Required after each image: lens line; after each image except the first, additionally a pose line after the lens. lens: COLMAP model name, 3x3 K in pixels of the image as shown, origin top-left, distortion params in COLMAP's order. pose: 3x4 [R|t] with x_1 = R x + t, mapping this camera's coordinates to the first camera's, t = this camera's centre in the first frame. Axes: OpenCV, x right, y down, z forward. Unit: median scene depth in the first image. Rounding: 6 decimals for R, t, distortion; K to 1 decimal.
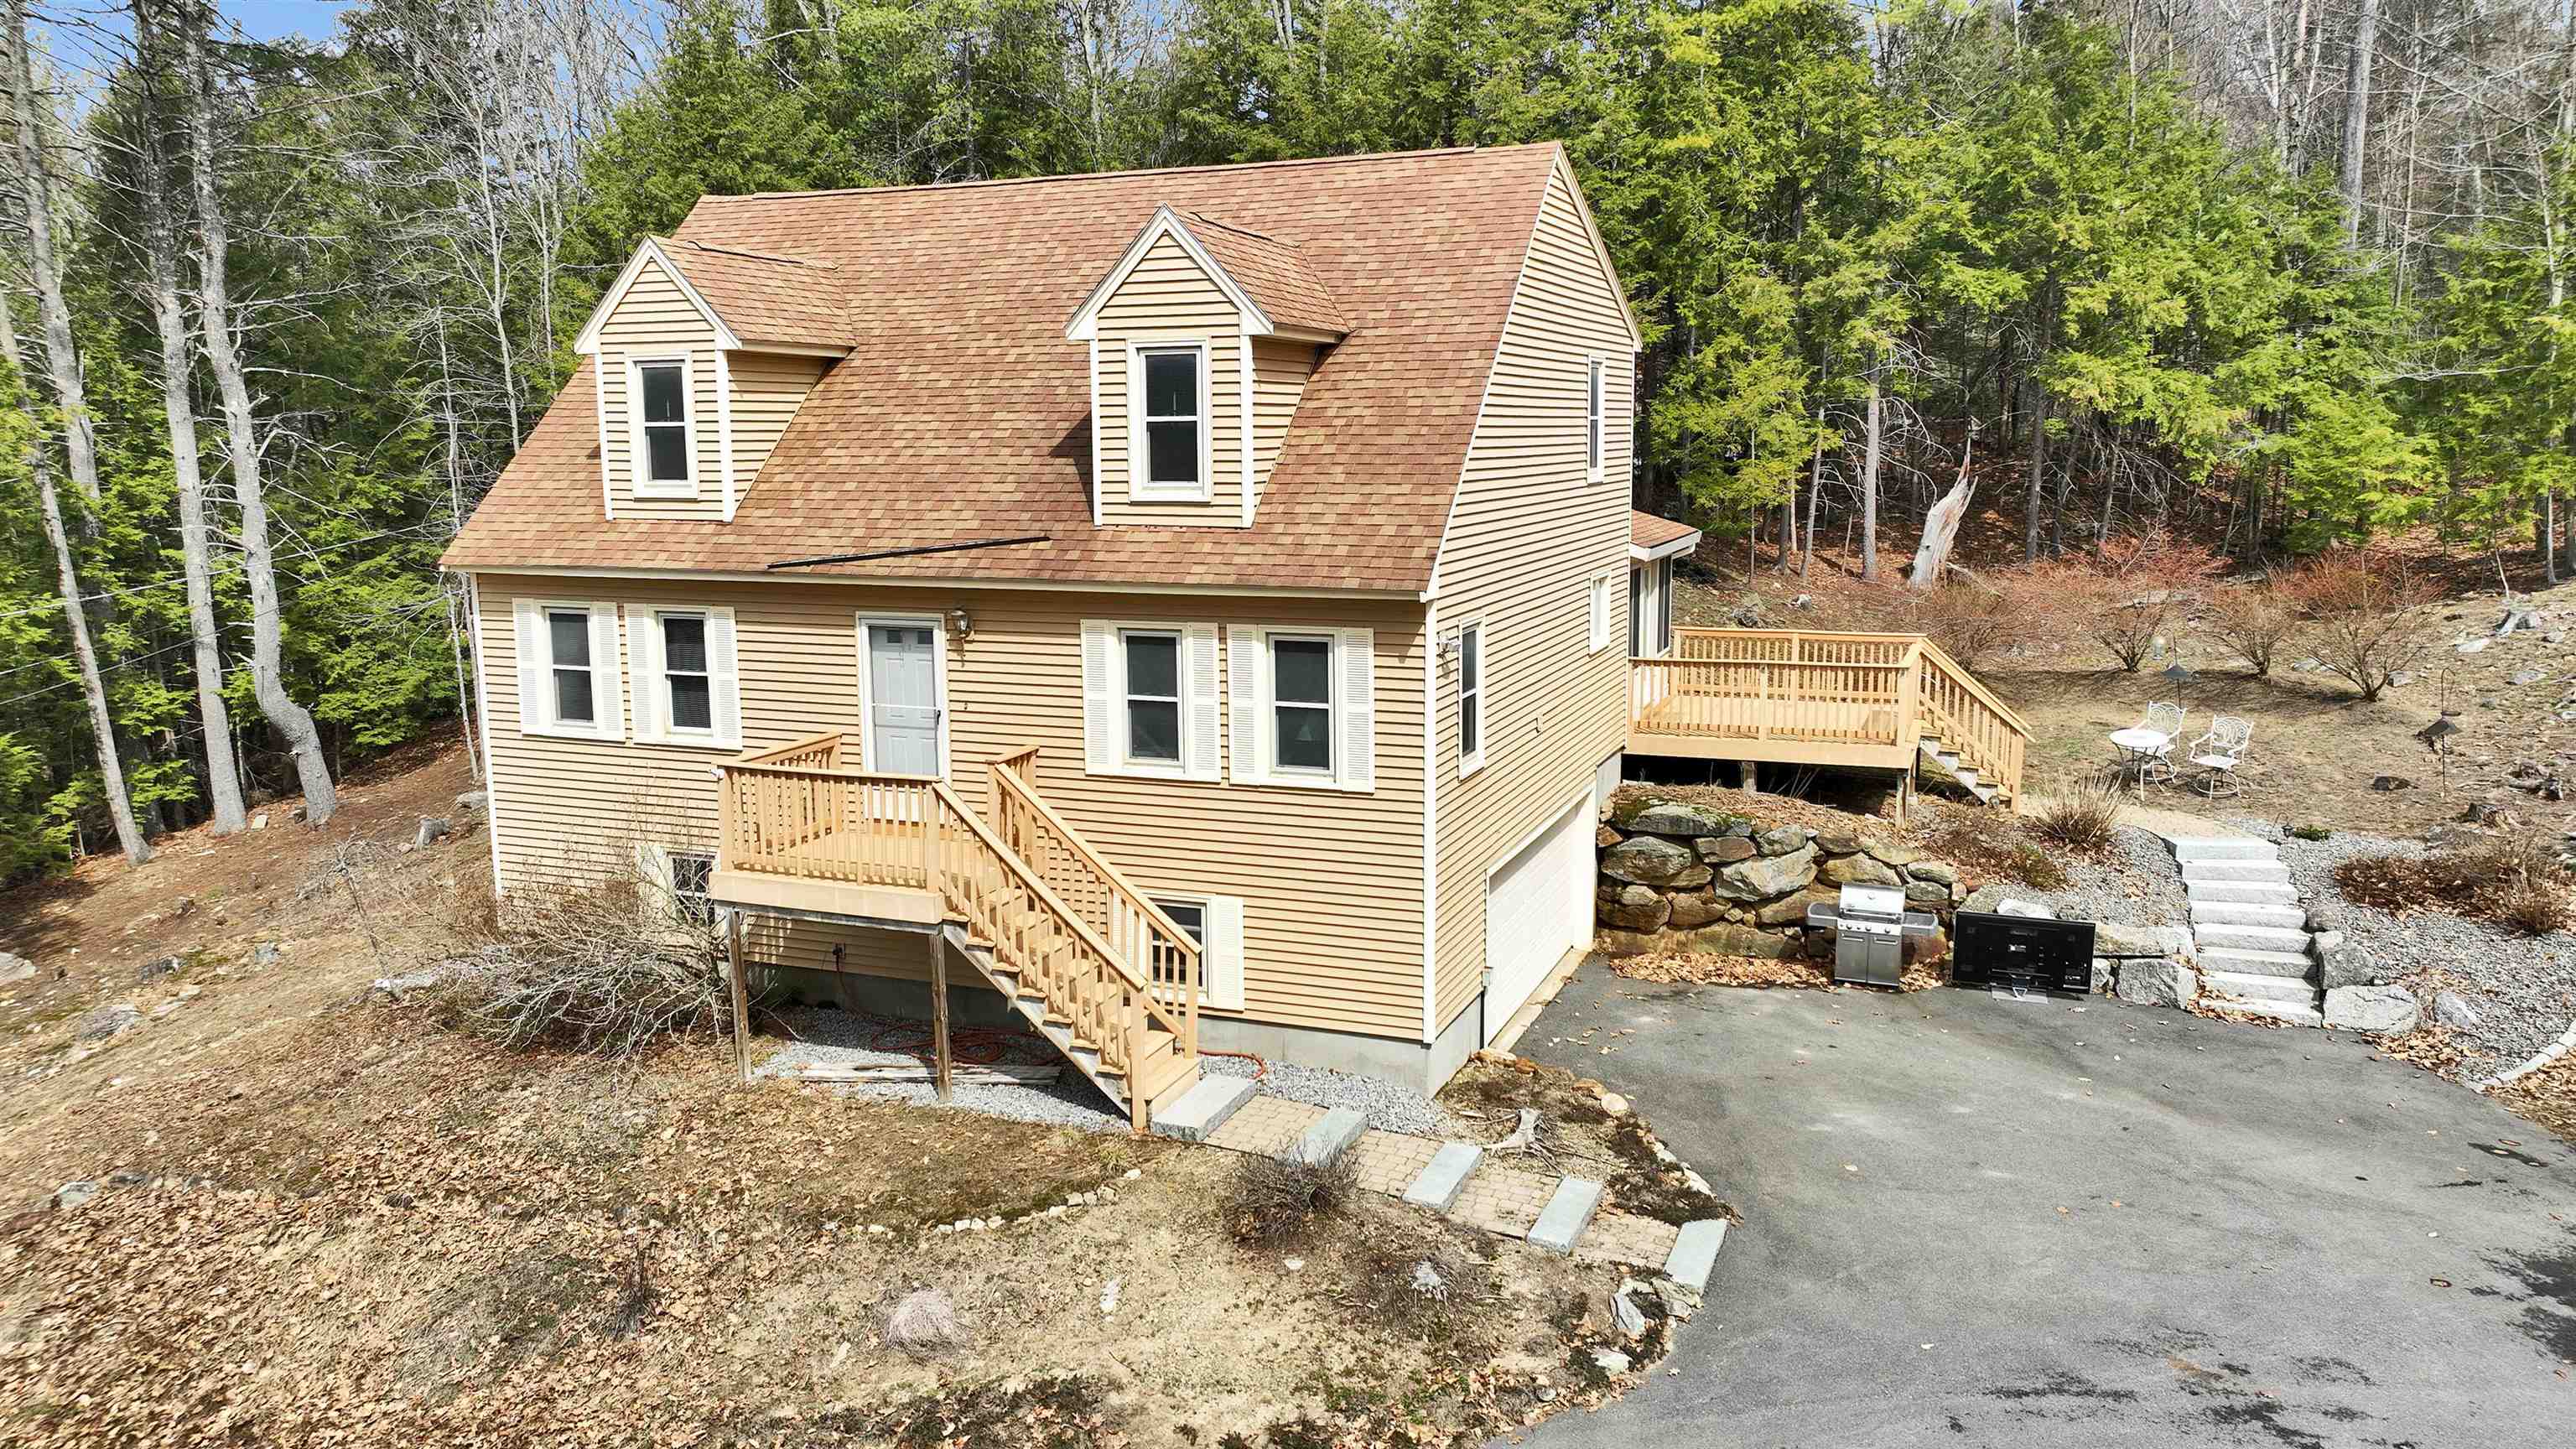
lens RADIAL K [[1815.1, 0, 1293.6], [0, 1815.1, 716.3], [0, 0, 1]] dist [-0.003291, 0.021566]
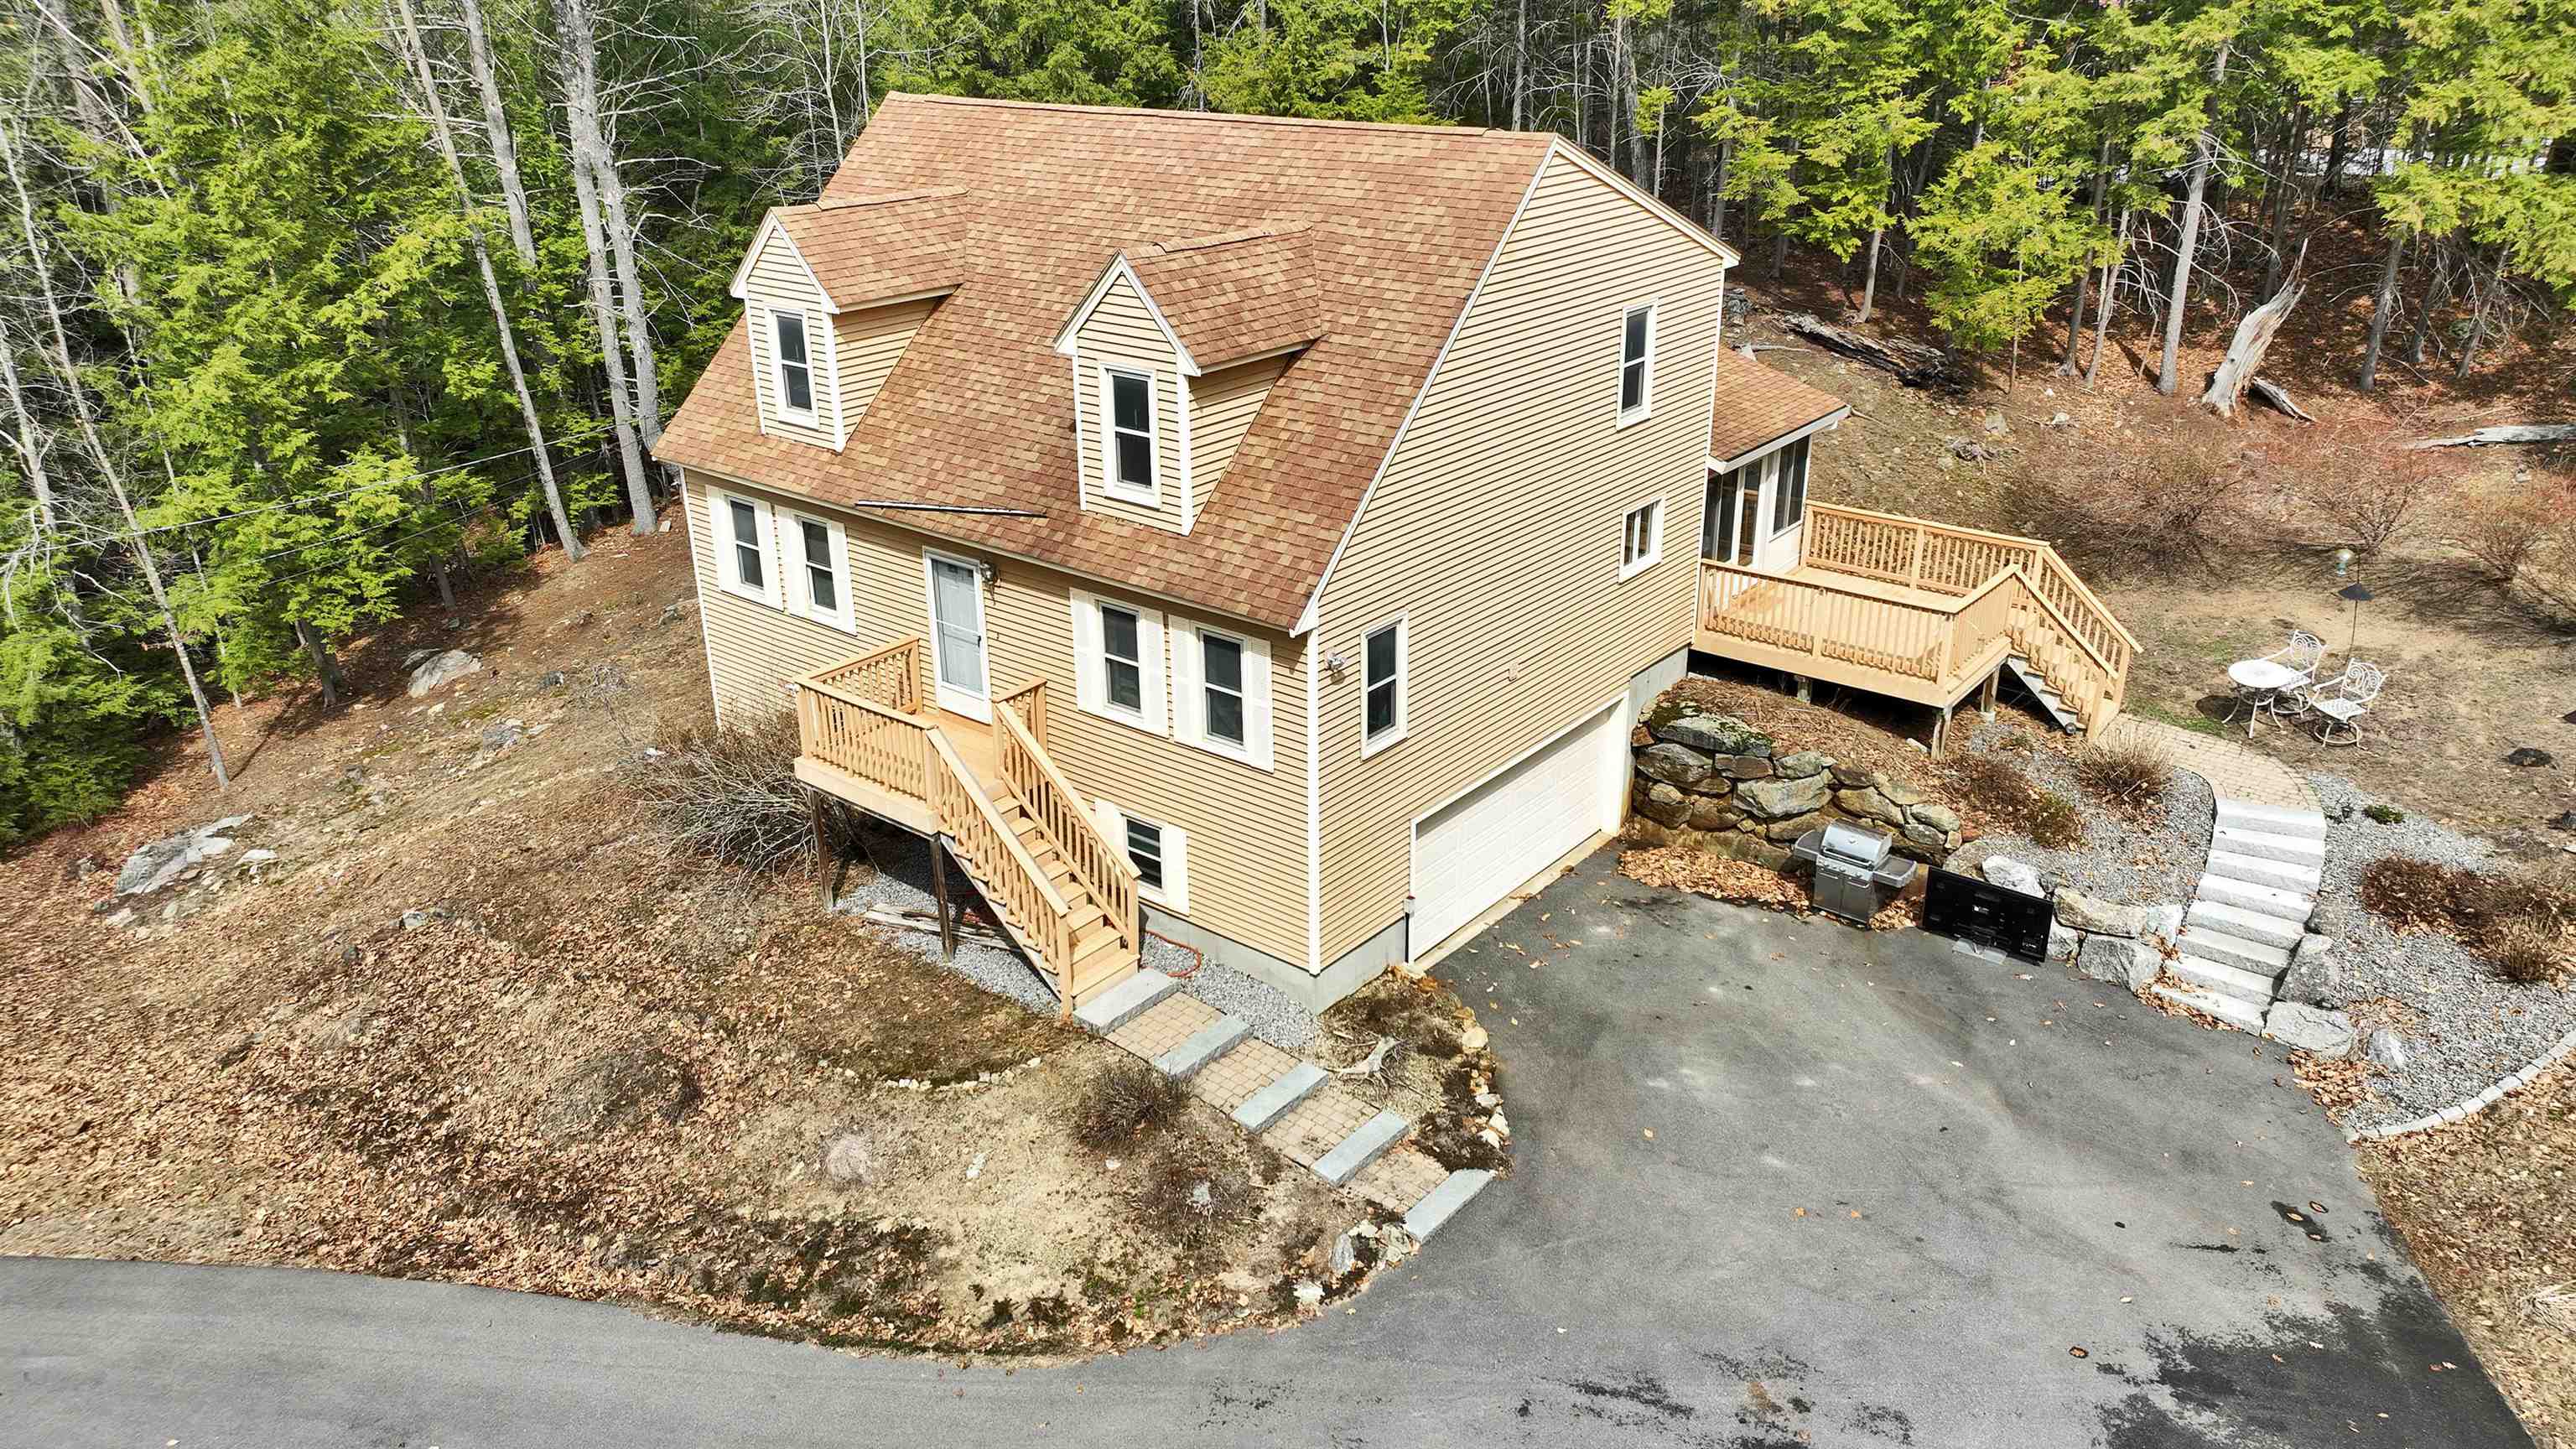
lens RADIAL K [[1815.1, 0, 1293.6], [0, 1815.1, 716.3], [0, 0, 1]] dist [-0.003291, 0.021566]
pose [[0.954667, 0.114256, -0.274875, 0.358686], [-0.043313, 0.966894, 0.251476, -0.276256], [0.294507, -0.228170, 0.928011, -0.079994]]
